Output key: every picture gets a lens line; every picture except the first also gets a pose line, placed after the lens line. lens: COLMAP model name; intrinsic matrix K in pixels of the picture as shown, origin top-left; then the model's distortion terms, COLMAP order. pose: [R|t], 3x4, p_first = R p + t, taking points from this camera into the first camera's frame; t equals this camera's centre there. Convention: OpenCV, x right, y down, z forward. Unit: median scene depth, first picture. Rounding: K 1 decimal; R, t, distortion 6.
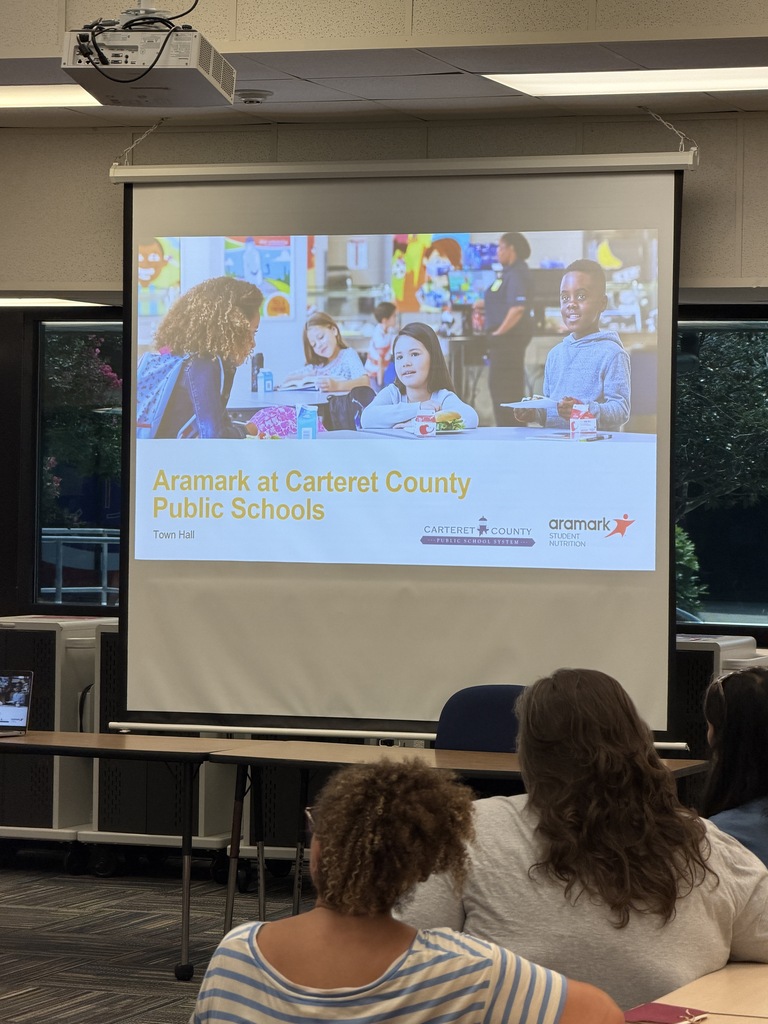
lens RADIAL K [[3235.8, 0, 385.4], [0, 3235.8, 511.0], [0, 0, 1]] dist [0.189066, 0.000000]
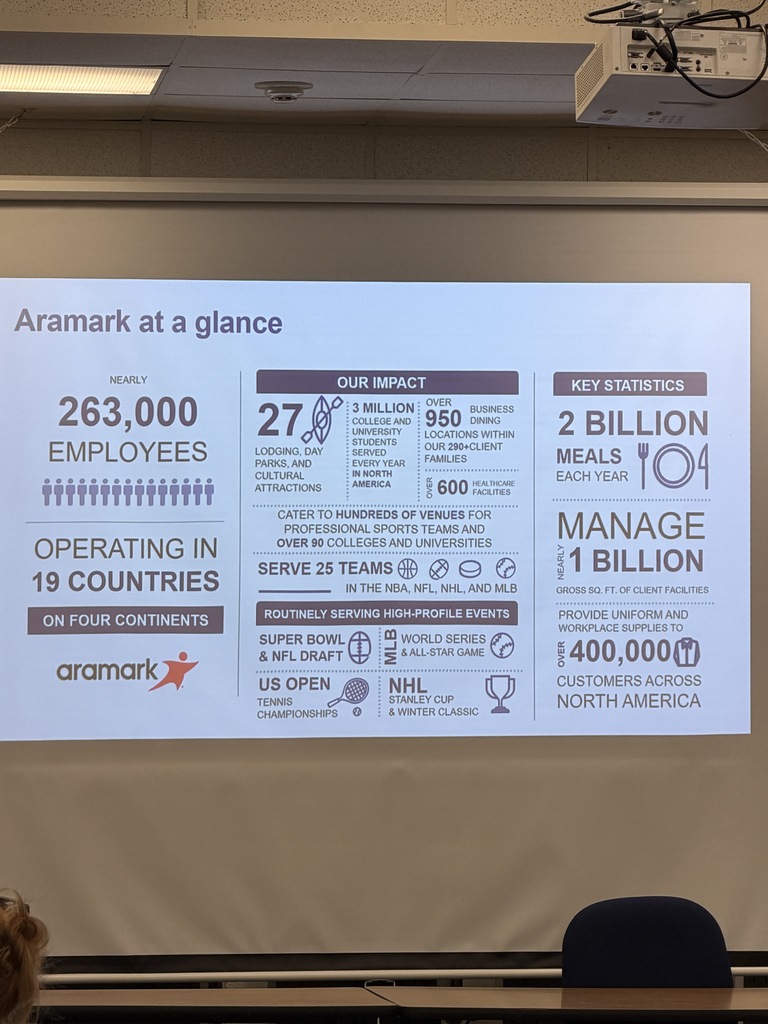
lens RADIAL K [[4702.0, 0, 383.8], [0, 4702.0, 512.9], [0, 0, 1]] dist [0.301618, 0.000000]
pose [[0.898500, -0.005251, 0.438943, -0.493320], [0.015041, 0.999710, -0.018828, -0.014809], [-0.438716, 0.023519, 0.898318, 0.057495]]
